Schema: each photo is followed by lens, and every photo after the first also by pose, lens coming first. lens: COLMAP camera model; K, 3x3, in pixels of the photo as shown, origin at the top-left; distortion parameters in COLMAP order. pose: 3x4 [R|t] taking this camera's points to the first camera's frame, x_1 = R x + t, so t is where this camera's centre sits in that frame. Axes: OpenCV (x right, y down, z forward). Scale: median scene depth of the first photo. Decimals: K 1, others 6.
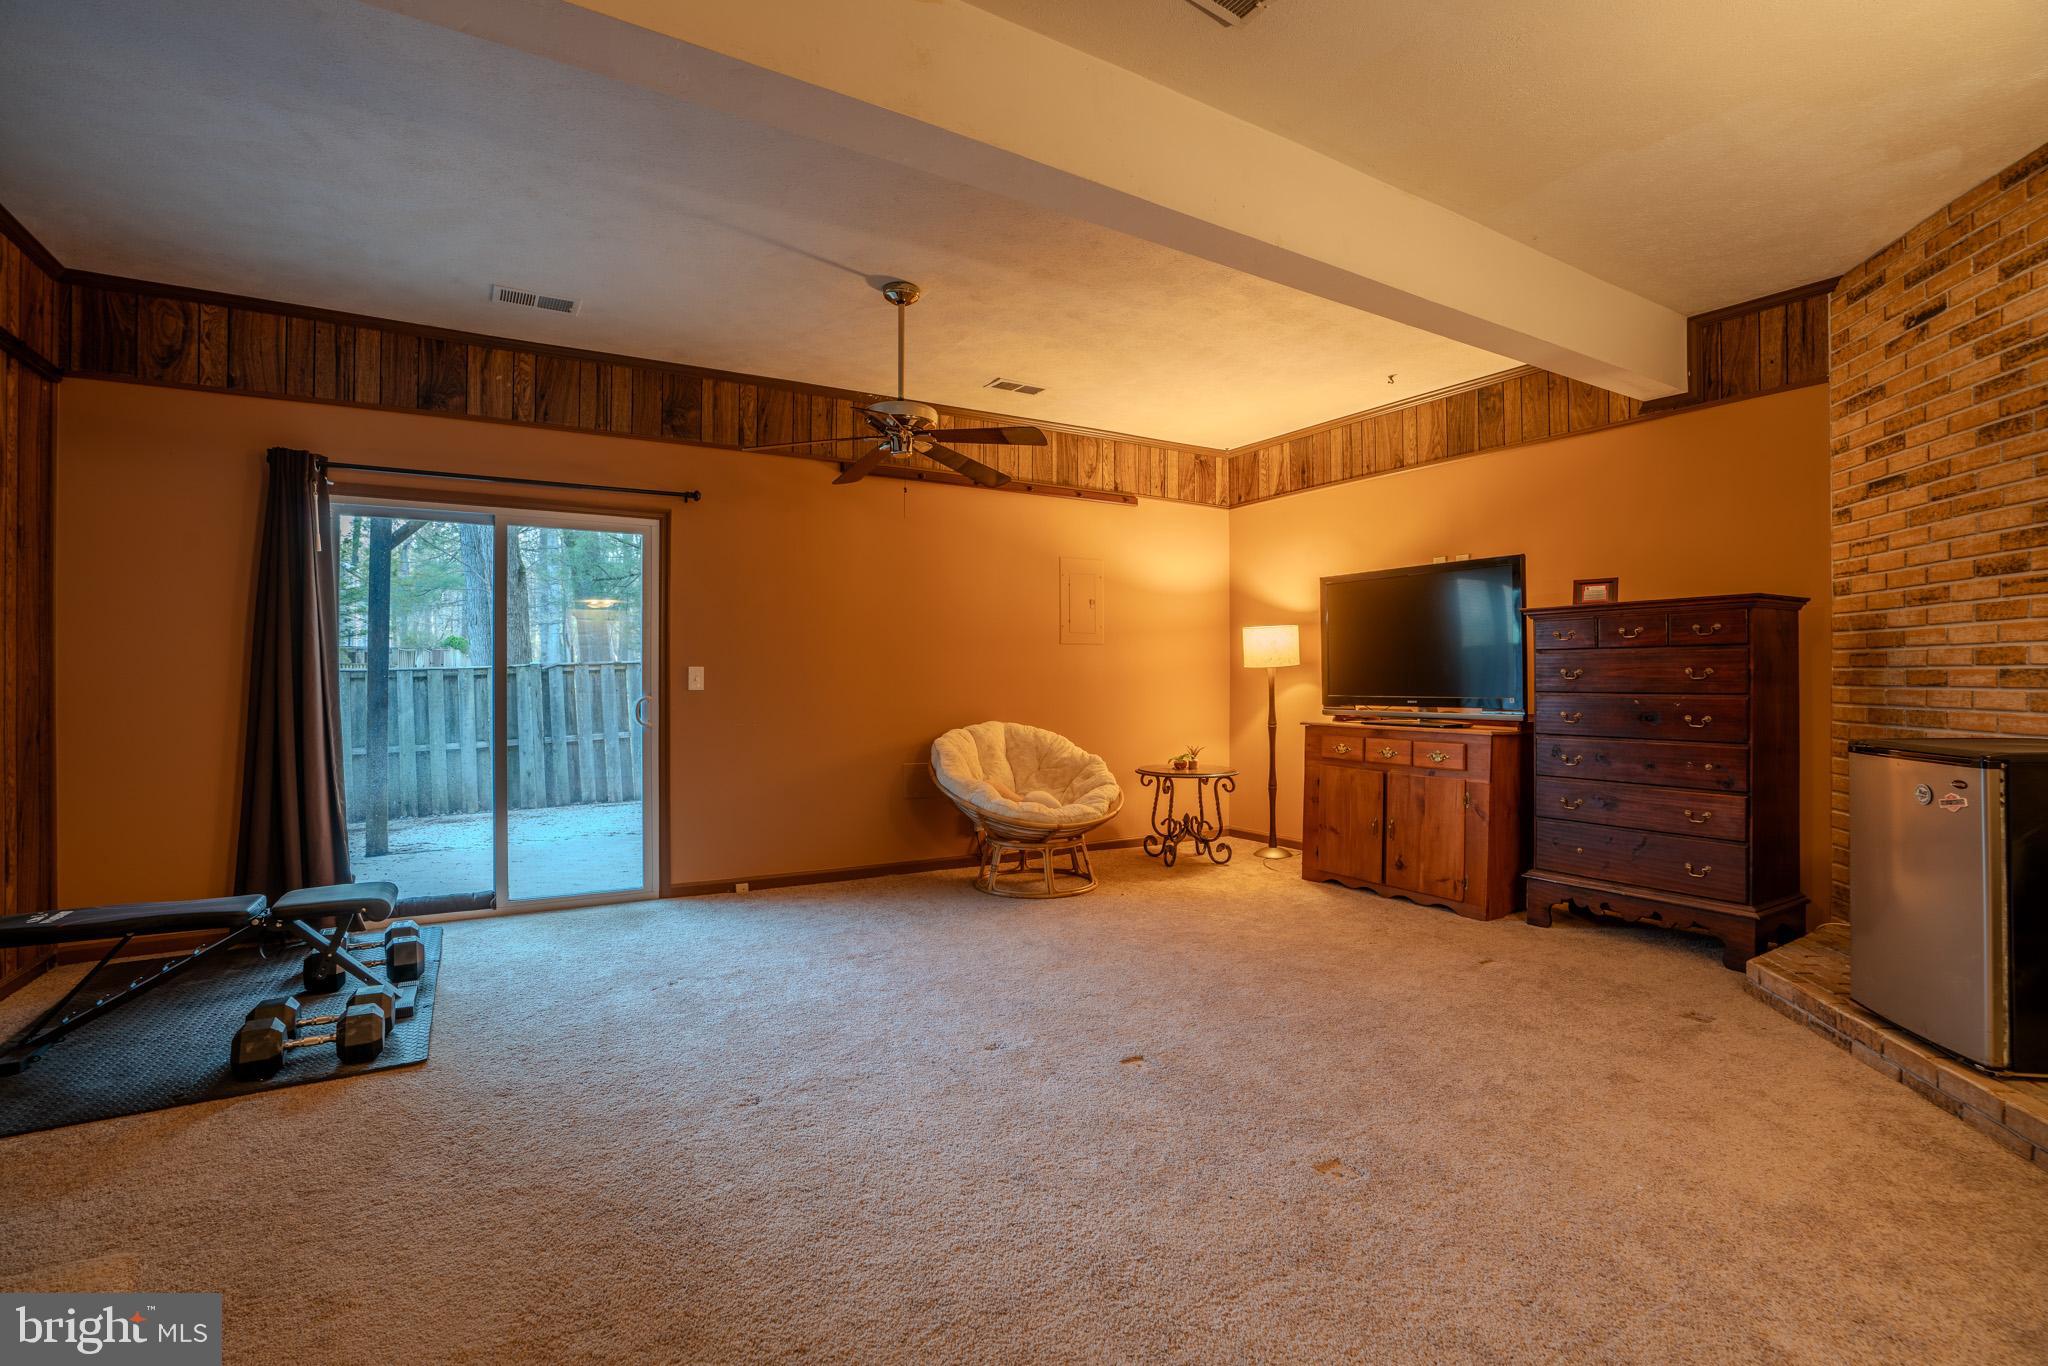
lens RADIAL K [[953.8, 0, 1024.0], [0, 953.8, 683.0], [0, 0, 1]] dist [-0.066378, 0.029792]
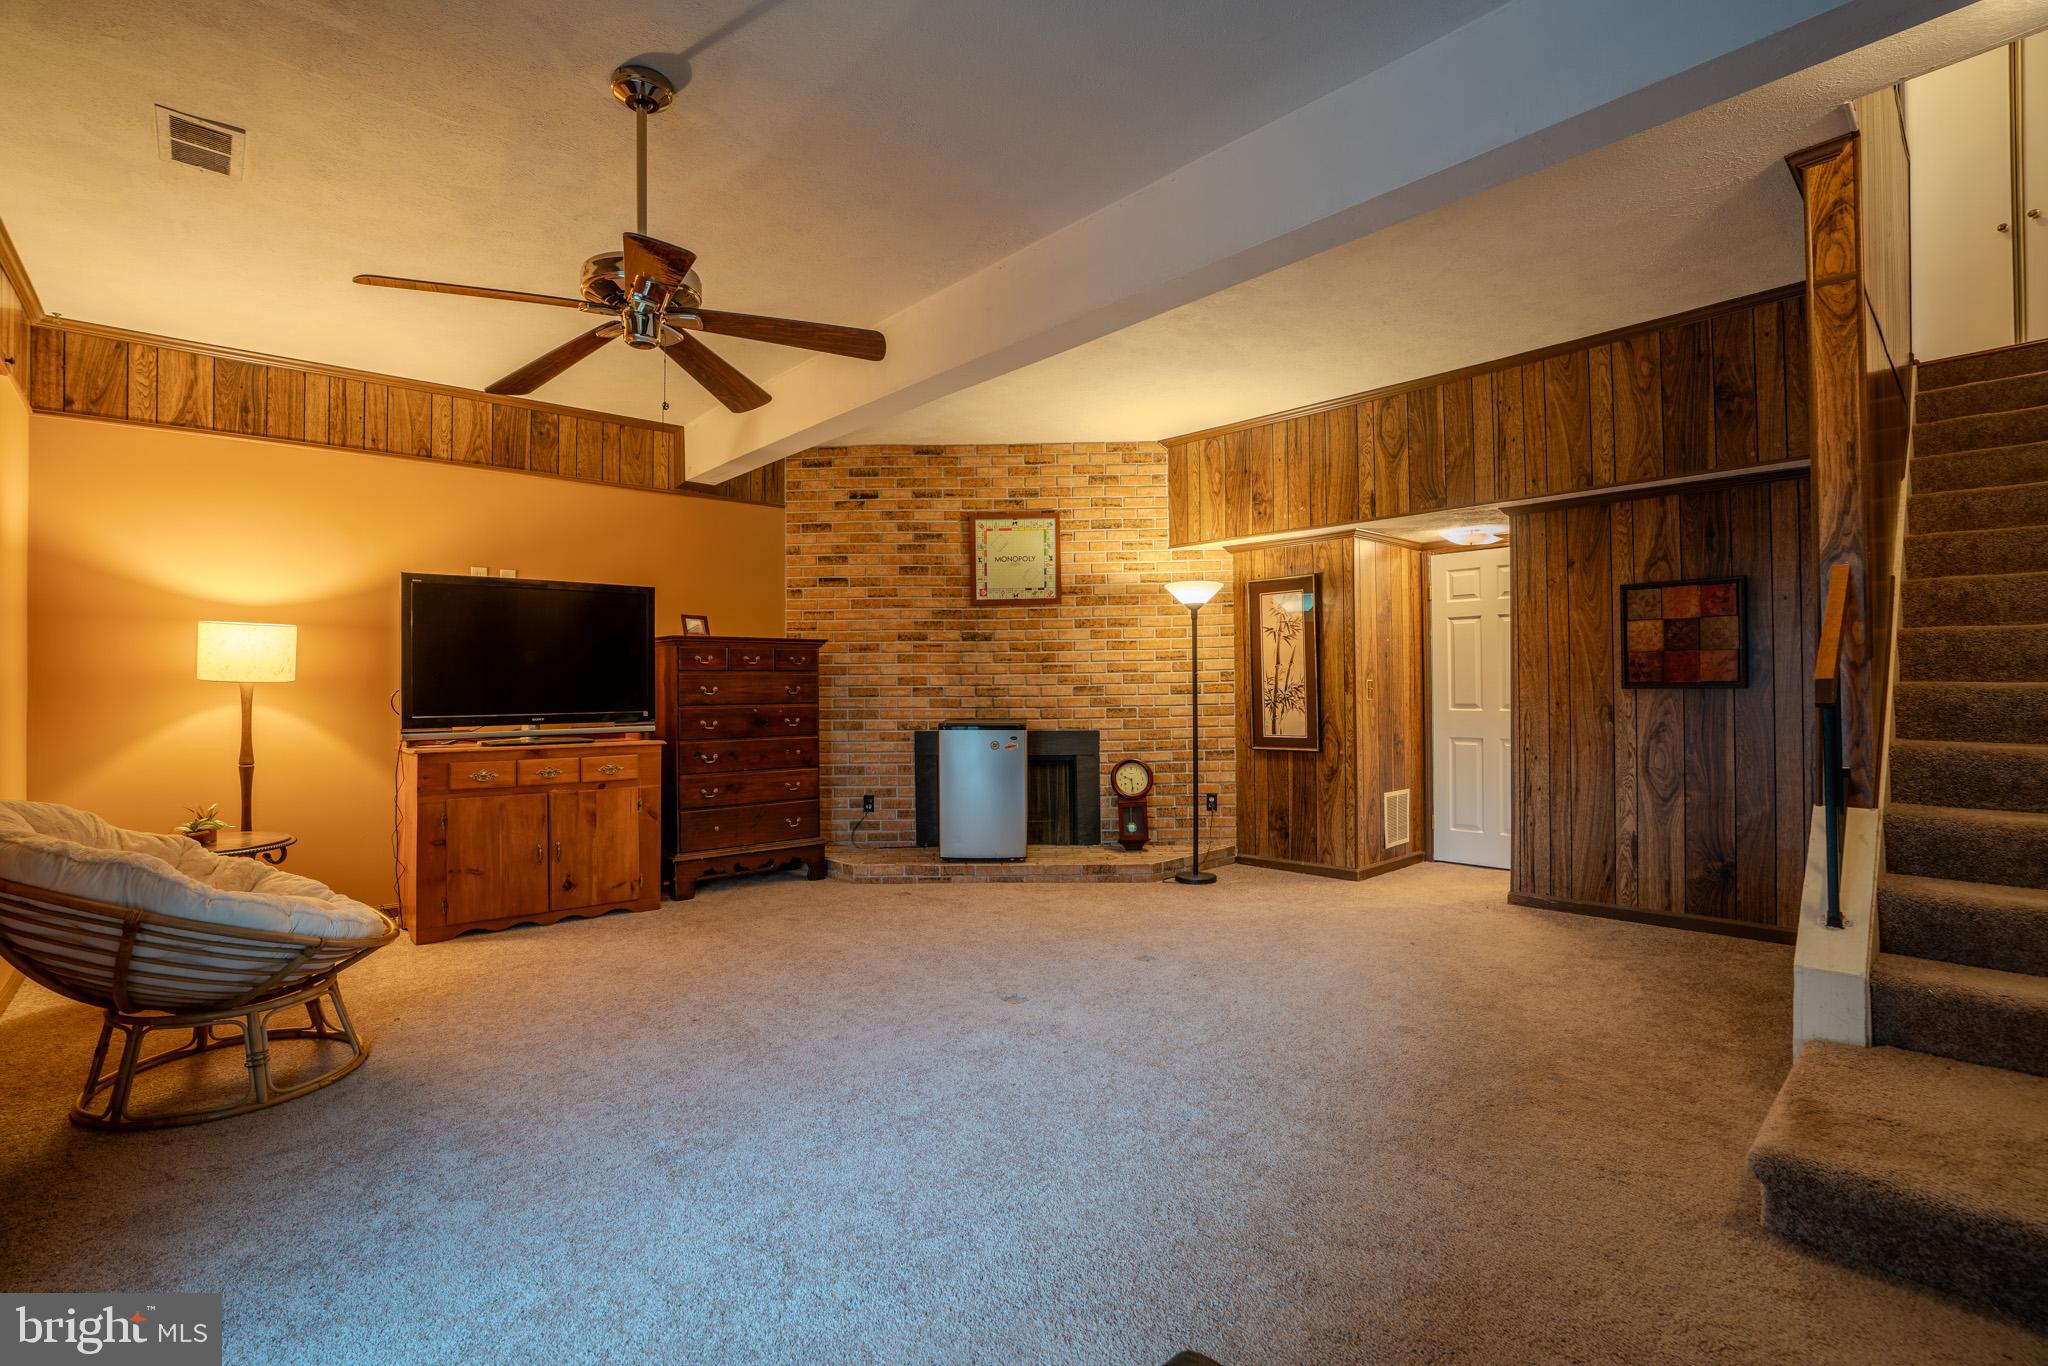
lens RADIAL K [[953.8, 0, 1024.0], [0, 953.8, 683.0], [0, 0, 1]] dist [-0.066378, 0.029792]
pose [[-0.192422, 0.009449, 0.981267, -0.742486], [0.013338, 0.999886, -0.007013, -0.004696], [-0.981222, 0.011738, -0.192526, 0.821295]]
